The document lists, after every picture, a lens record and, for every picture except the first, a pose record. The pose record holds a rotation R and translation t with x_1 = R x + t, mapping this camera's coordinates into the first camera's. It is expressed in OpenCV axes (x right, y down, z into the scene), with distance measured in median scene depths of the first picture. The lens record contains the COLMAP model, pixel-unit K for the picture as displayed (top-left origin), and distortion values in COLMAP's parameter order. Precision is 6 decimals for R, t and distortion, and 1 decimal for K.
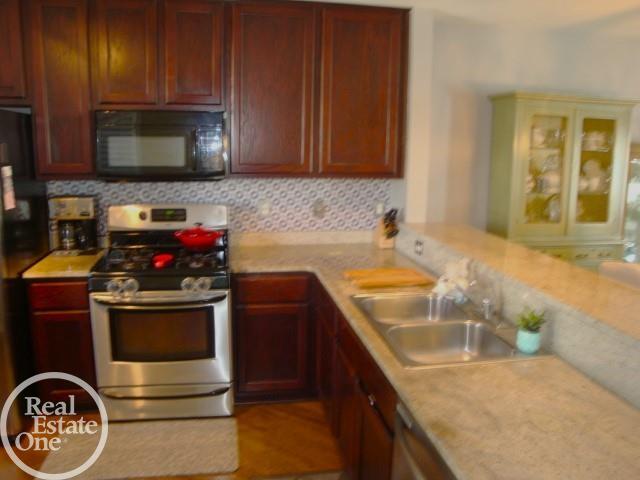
lens RADIAL K [[529.9, 0, 318.8], [0, 529.9, 231.1], [0, 0, 1]] dist [-0.164493, 0.132034]
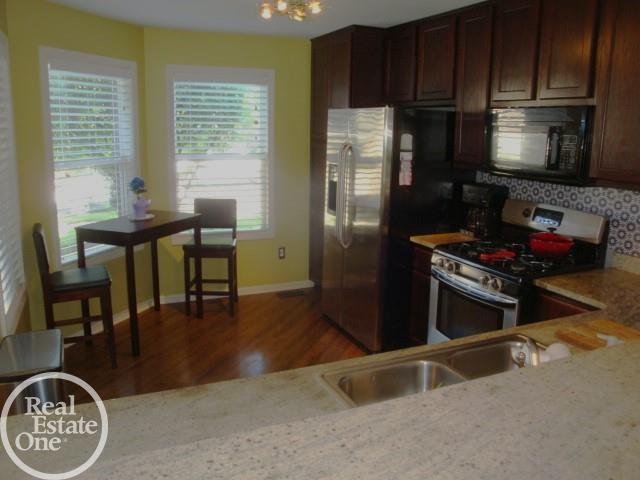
lens RADIAL K [[529.9, 0, 318.8], [0, 529.9, 231.1], [0, 0, 1]] dist [-0.164493, 0.132034]
pose [[0.218955, 0.167967, -0.961169, 0.595039], [-0.172678, 0.976194, 0.131257, -0.062113], [0.960334, 0.137234, 0.242746, 0.430935]]
